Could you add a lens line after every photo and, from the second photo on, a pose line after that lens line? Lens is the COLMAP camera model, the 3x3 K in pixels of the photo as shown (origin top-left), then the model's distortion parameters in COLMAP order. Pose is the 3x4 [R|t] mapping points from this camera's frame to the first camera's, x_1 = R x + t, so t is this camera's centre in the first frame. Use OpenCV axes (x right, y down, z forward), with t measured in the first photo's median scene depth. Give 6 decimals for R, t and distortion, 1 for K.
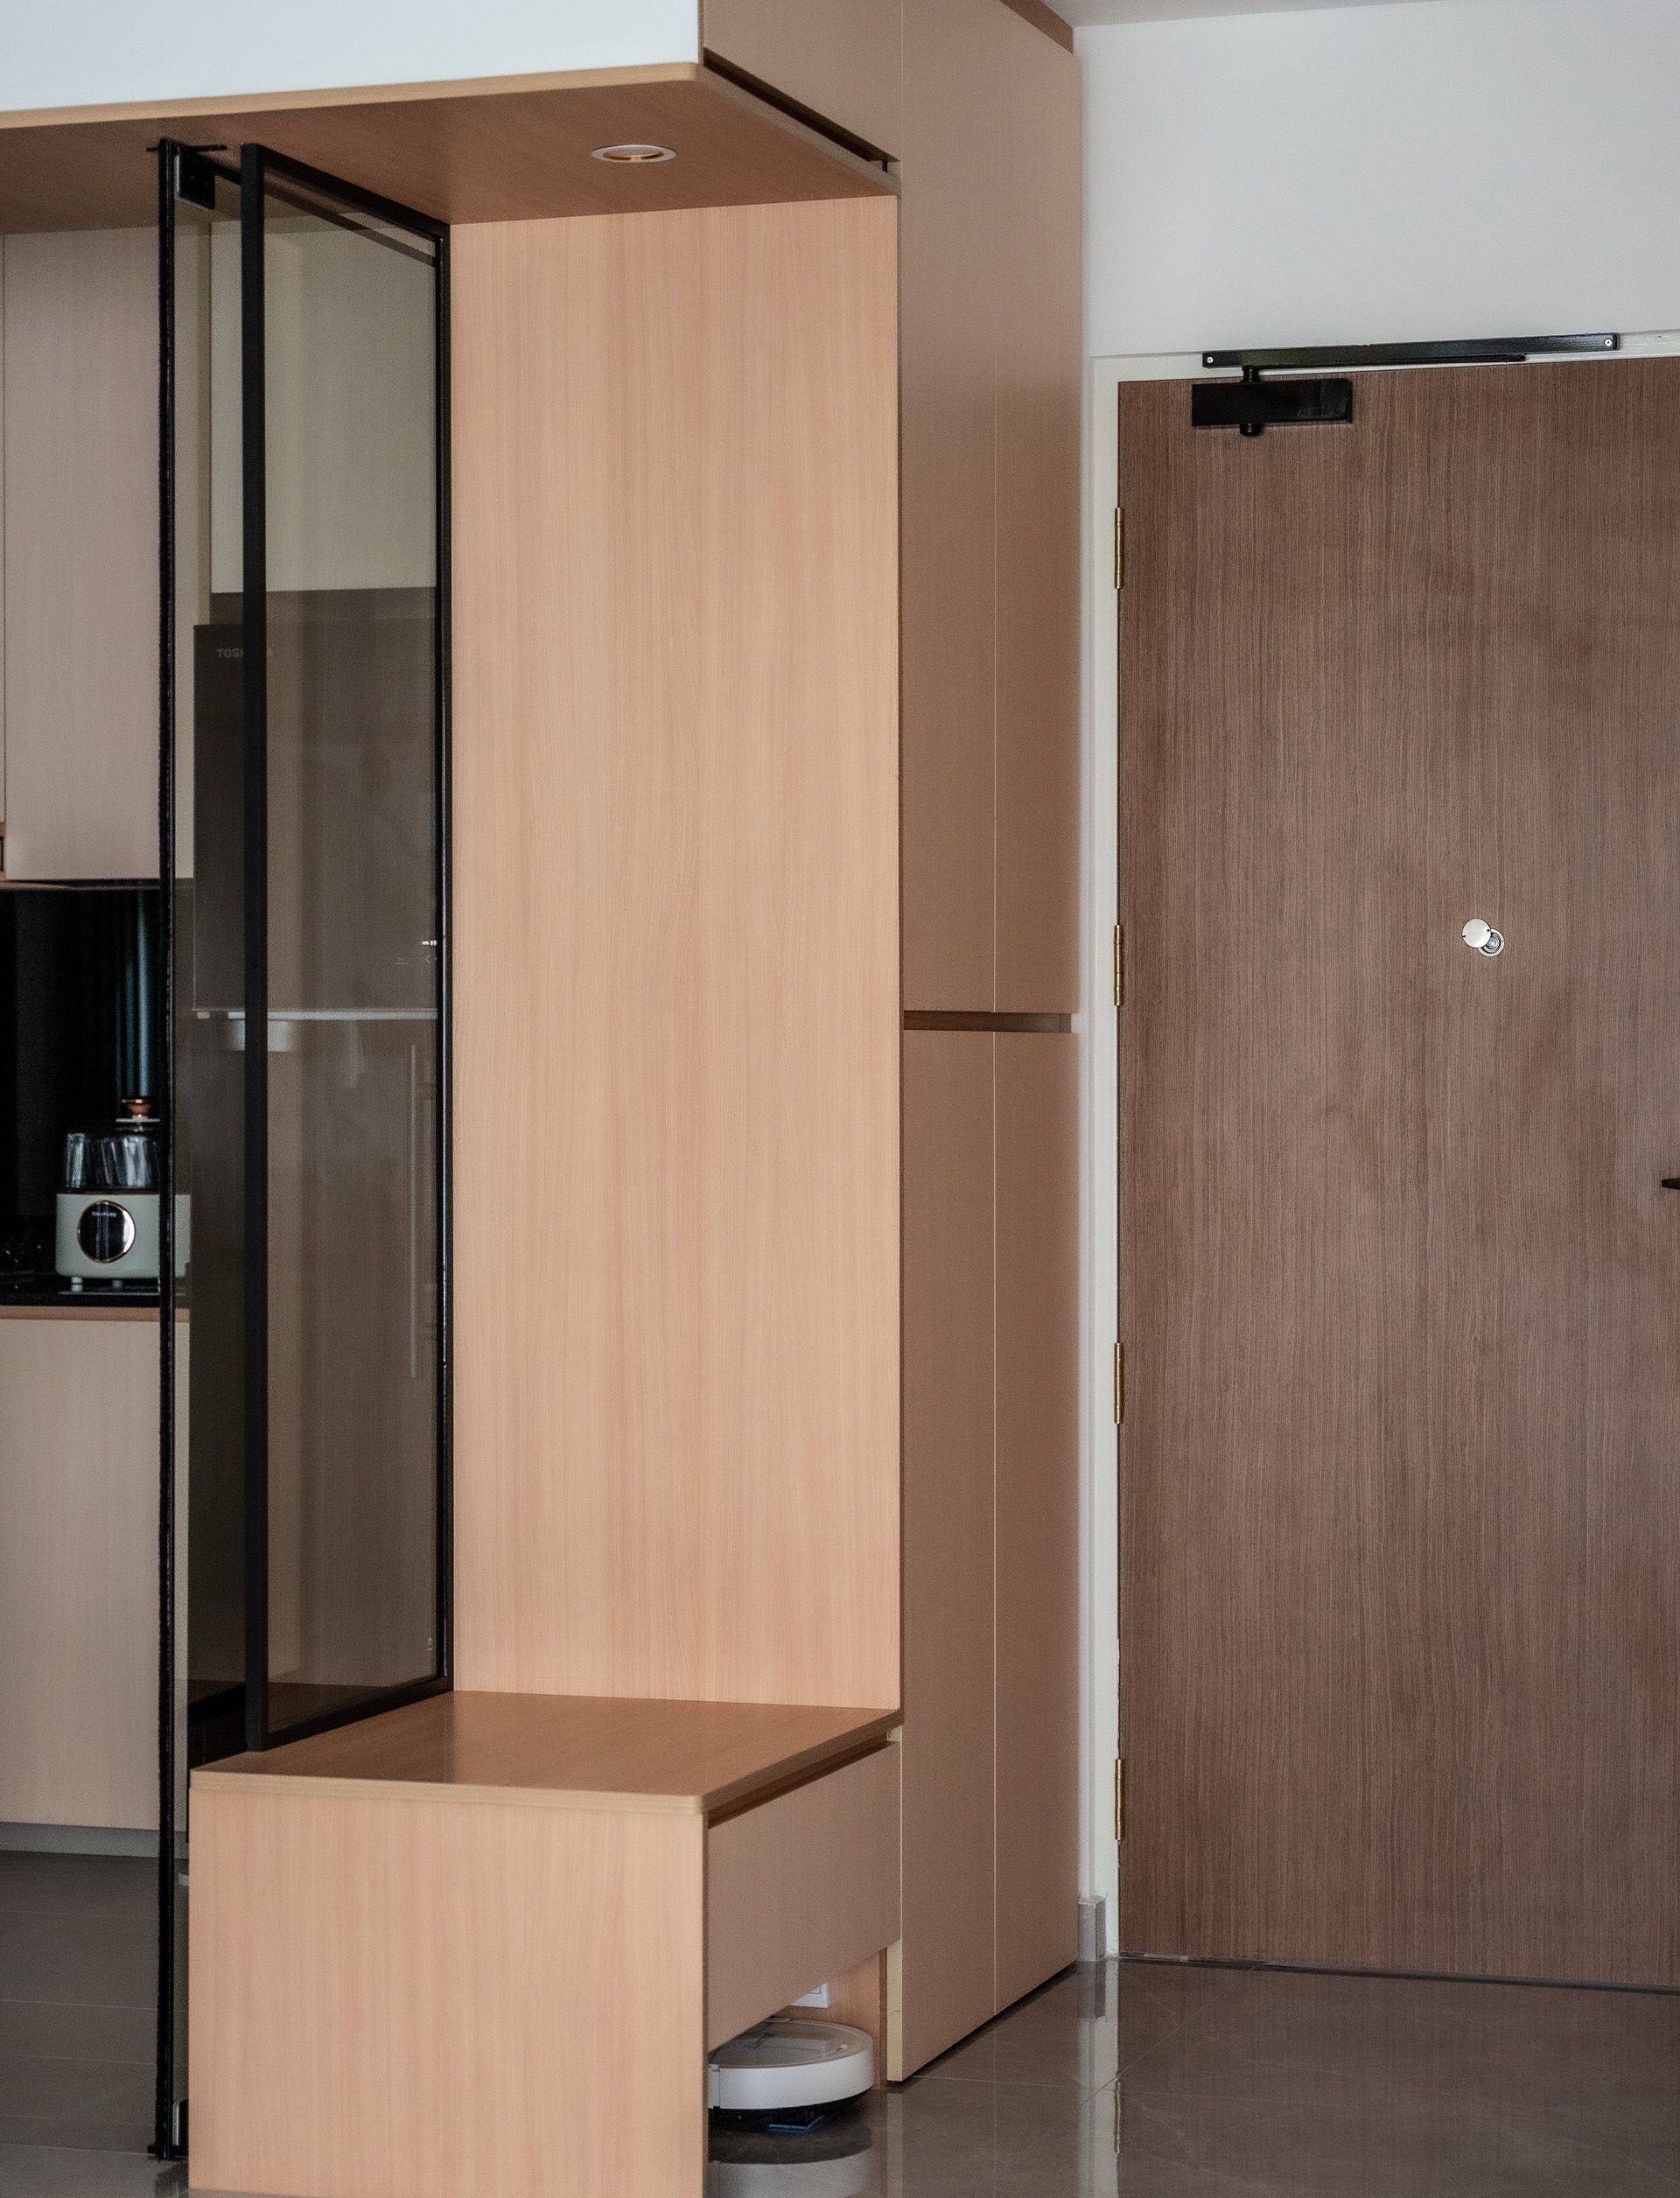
lens RADIAL K [[4757.2, 0, 840.0], [0, 4757.2, 1099.0], [0, 0, 1]] dist [0.039959, -0.045120]
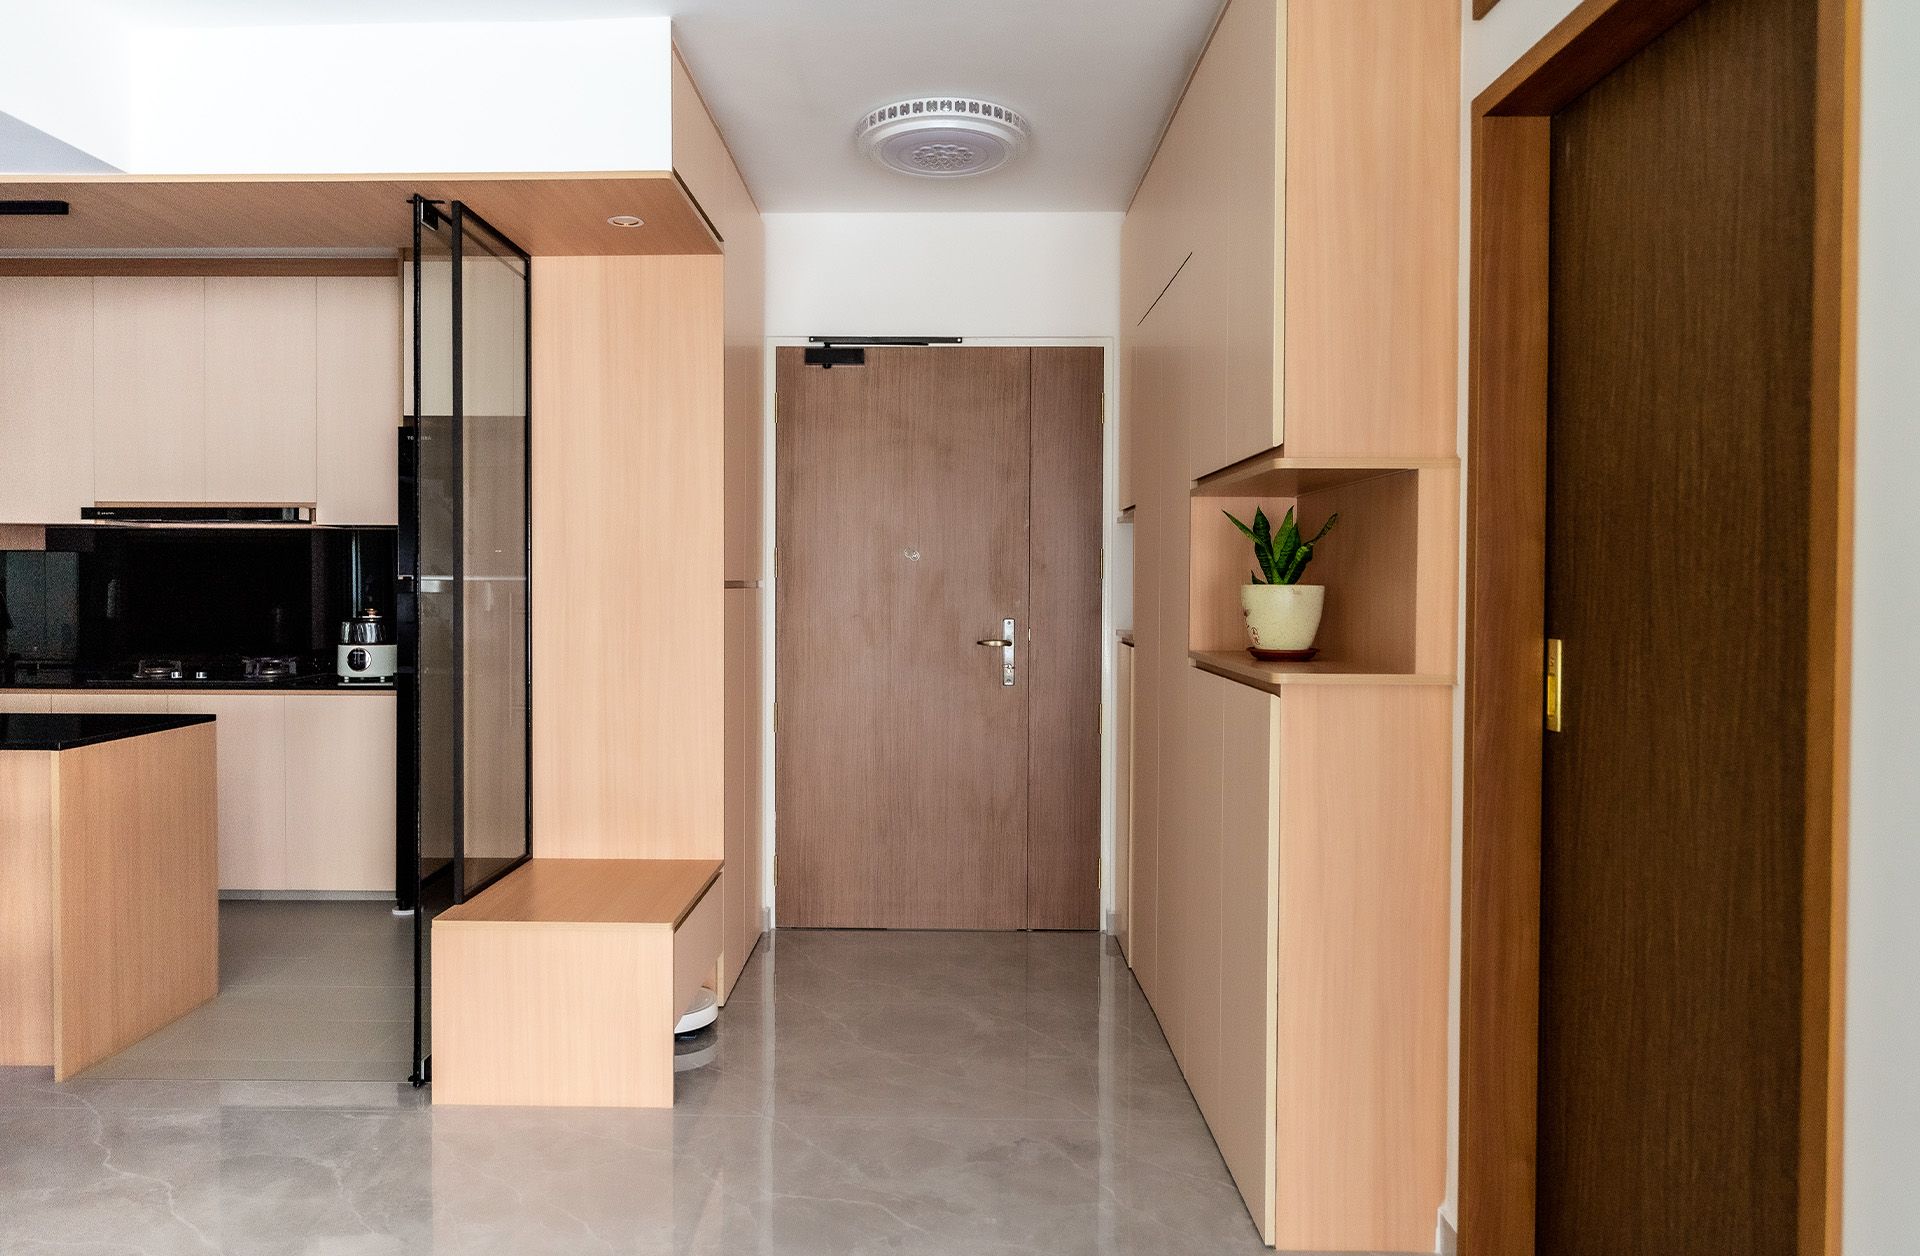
lens RADIAL K [[1323.4, 0, 956.6], [0, 1323.4, 610.3], [0, 0, 1]] dist [-0.002775, -0.001114]
pose [[0.957118, -0.001301, 0.289695, -0.061857], [-0.001903, 0.999940, 0.010775, -0.009619], [-0.289691, -0.010864, 0.957058, 0.256857]]
